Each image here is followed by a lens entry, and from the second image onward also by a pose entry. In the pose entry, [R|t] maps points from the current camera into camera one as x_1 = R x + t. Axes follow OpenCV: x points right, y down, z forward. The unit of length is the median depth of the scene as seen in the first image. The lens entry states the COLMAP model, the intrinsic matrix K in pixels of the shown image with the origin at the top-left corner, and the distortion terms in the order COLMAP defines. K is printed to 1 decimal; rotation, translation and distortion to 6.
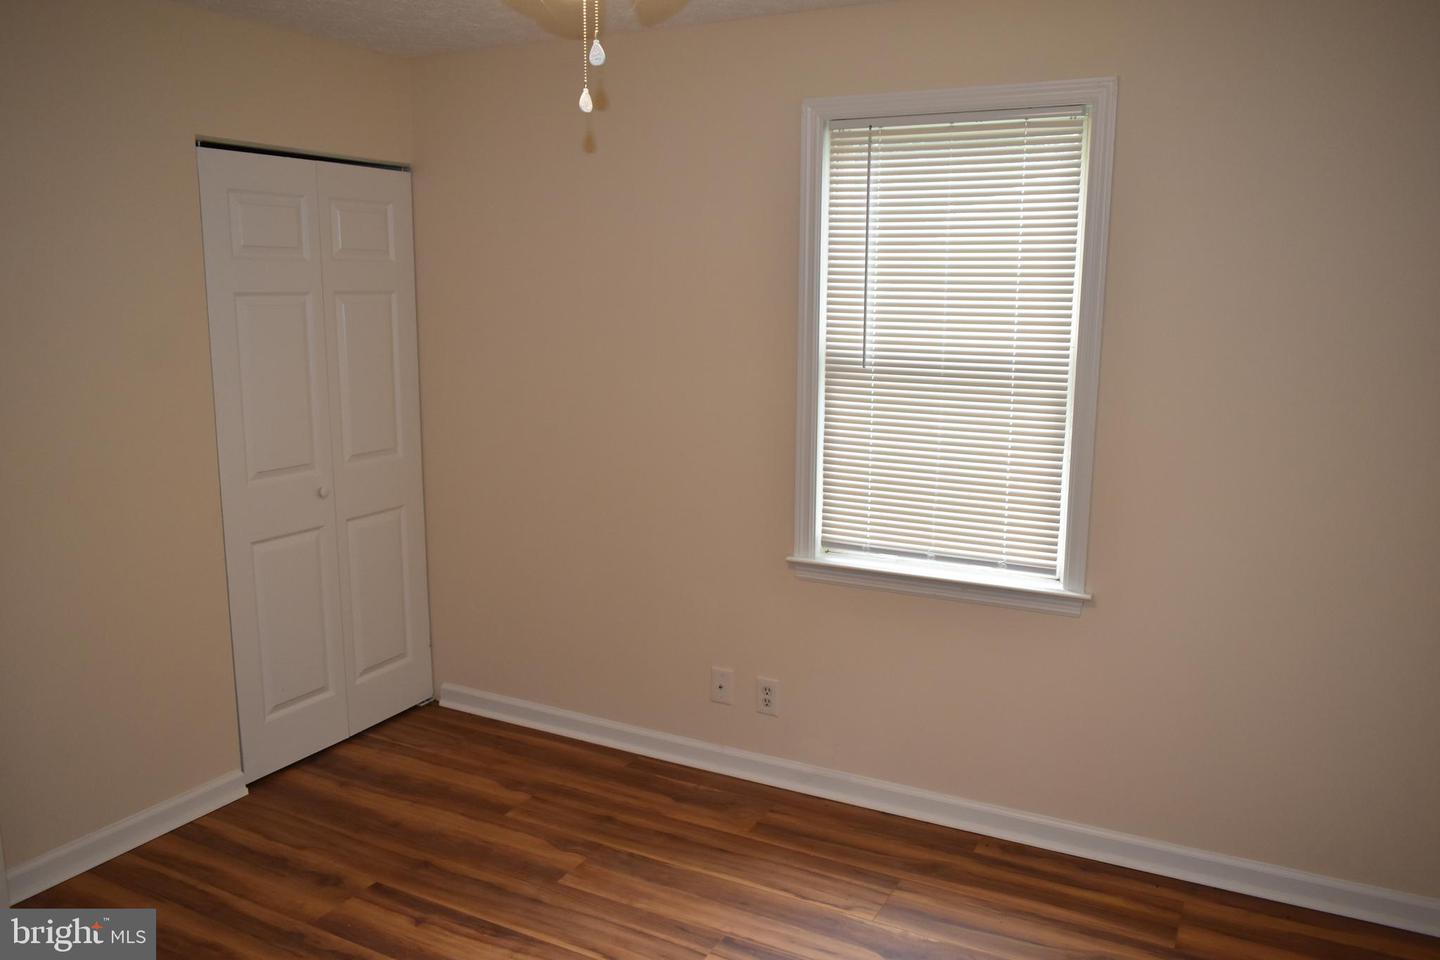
lens RADIAL K [[1110.4, 0, 711.9], [0, 1110.4, 479.9], [0, 0, 1]] dist [-0.012349, 0.004610]
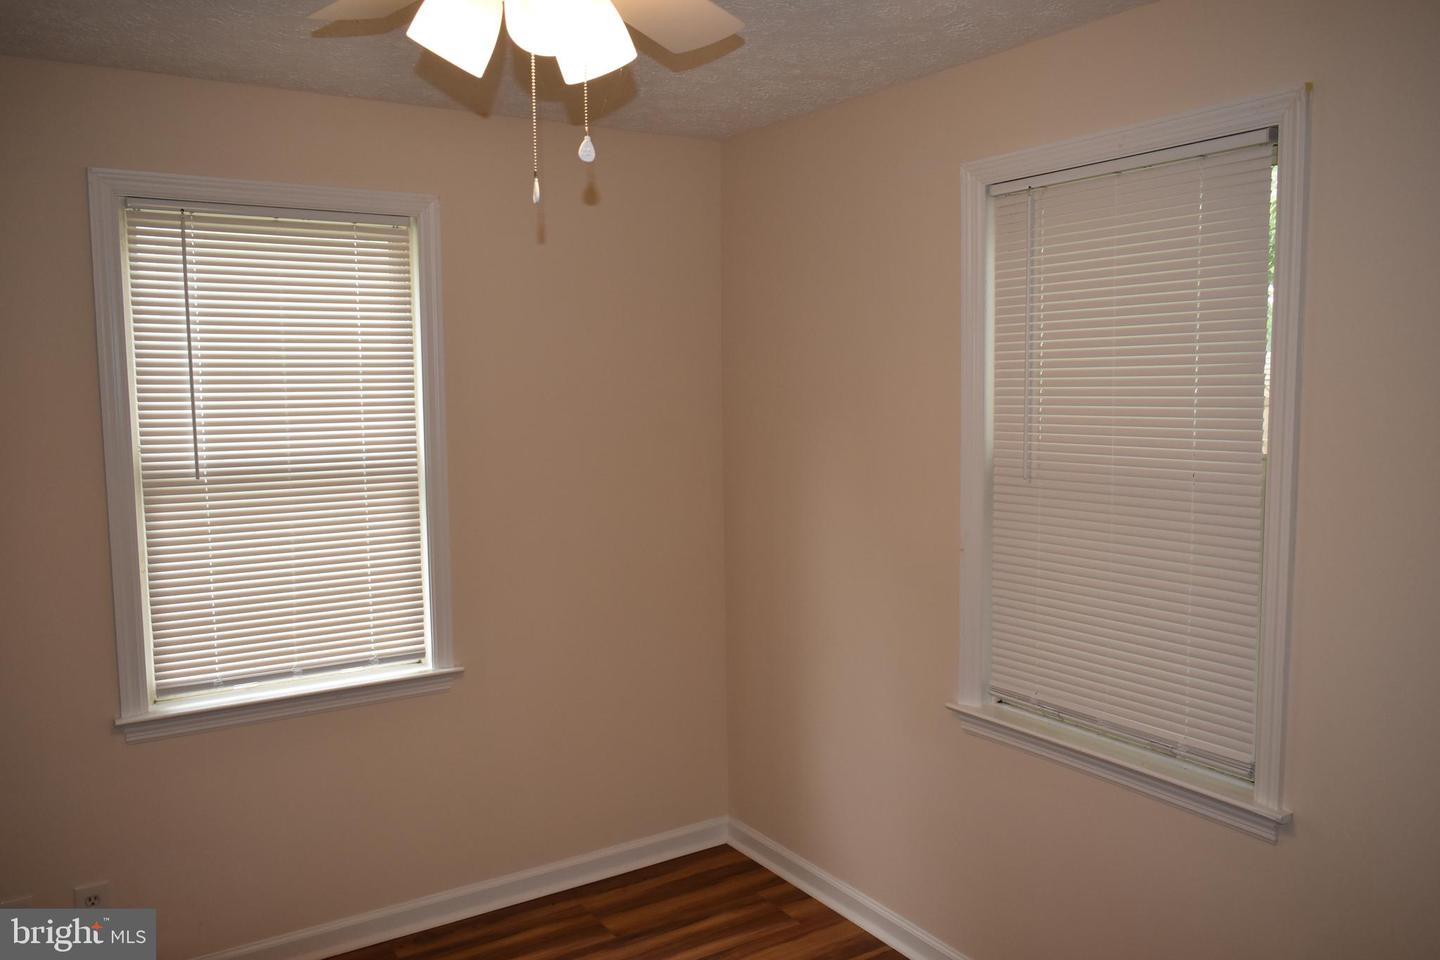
lens RADIAL K [[1110.4, 0, 711.9], [0, 1110.4, 479.9], [0, 0, 1]] dist [-0.012349, 0.004610]
pose [[0.494658, -0.092053, 0.864199, -0.434808], [0.164515, 0.986314, 0.010894, -0.044783], [-0.853375, 0.136785, 0.503032, 0.219398]]
